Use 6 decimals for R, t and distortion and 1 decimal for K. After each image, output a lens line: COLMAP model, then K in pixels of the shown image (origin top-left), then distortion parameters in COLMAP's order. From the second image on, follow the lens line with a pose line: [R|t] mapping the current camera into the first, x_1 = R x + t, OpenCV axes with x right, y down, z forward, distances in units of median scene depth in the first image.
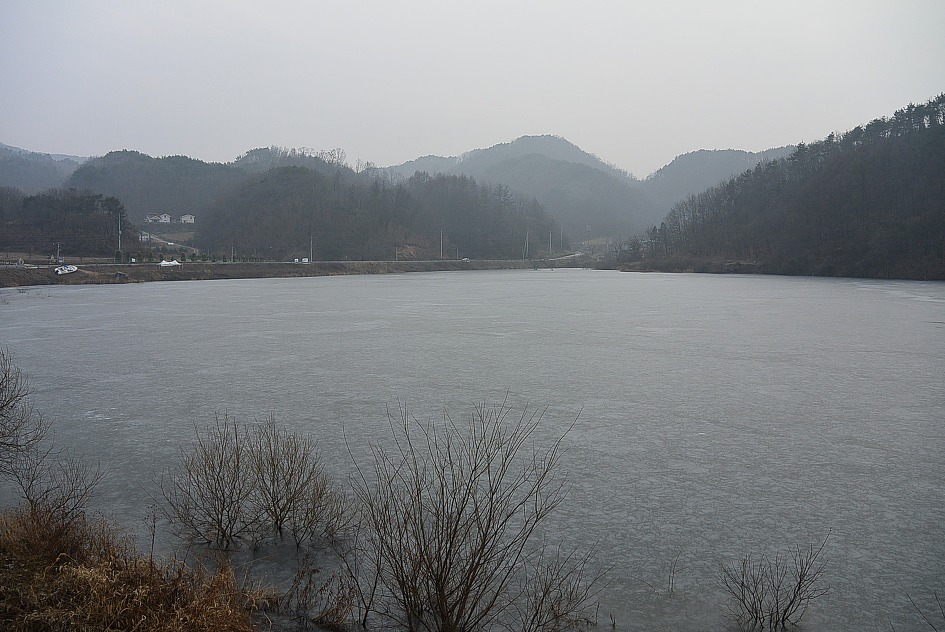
lens RADIAL K [[805.3, 0, 464.1], [0, 805.3, 317.4], [0, 0, 1]] dist [-0.156176, 0.092482]
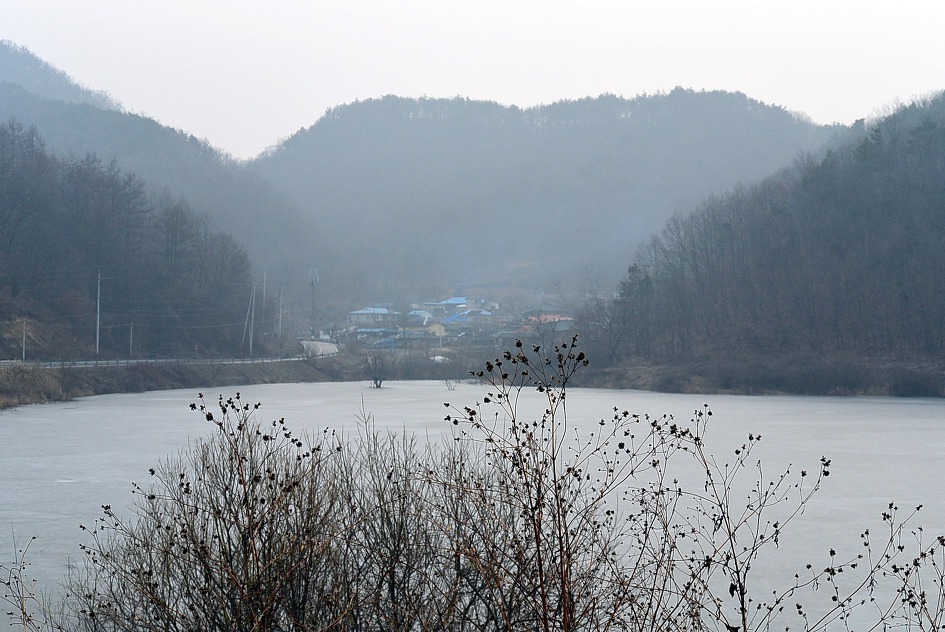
lens RADIAL K [[1900.4, 0, 472.5], [0, 1900.4, 316.0], [0, 0, 1]] dist [-0.009011, 0.112796]
pose [[0.907329, 0.015954, 0.420118, -0.283670], [0.022332, 0.996040, -0.086056, -0.018655], [-0.419827, 0.087463, 0.903380, 0.228147]]
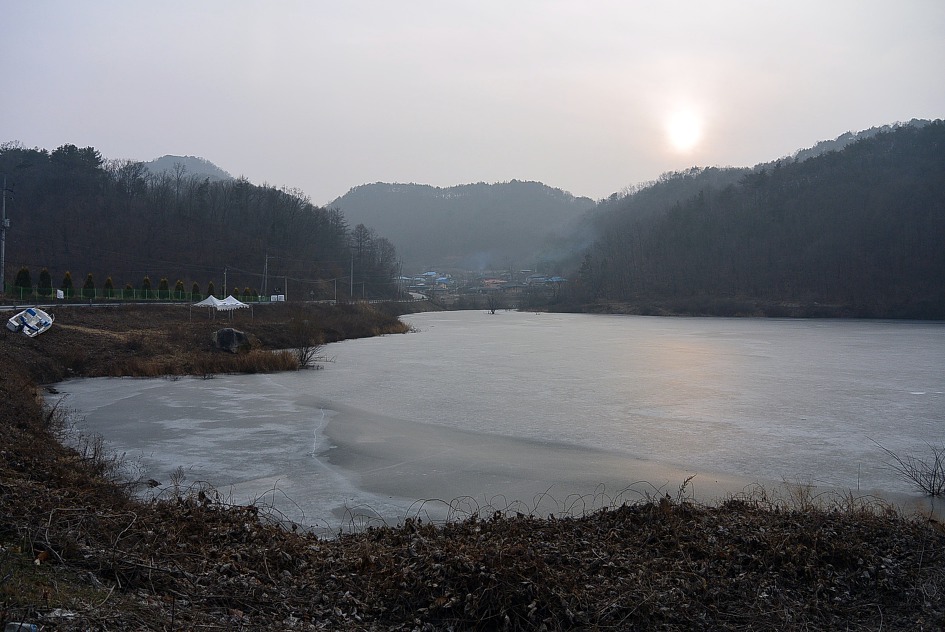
lens RADIAL K [[805.3, 0, 464.1], [0, 805.3, 317.4], [0, 0, 1]] dist [-0.156176, 0.092482]
pose [[0.852288, -0.006391, 0.523034, -0.376067], [0.031840, 0.998705, -0.039680, -0.032523], [-0.522103, 0.050472, 0.851388, 0.464741]]
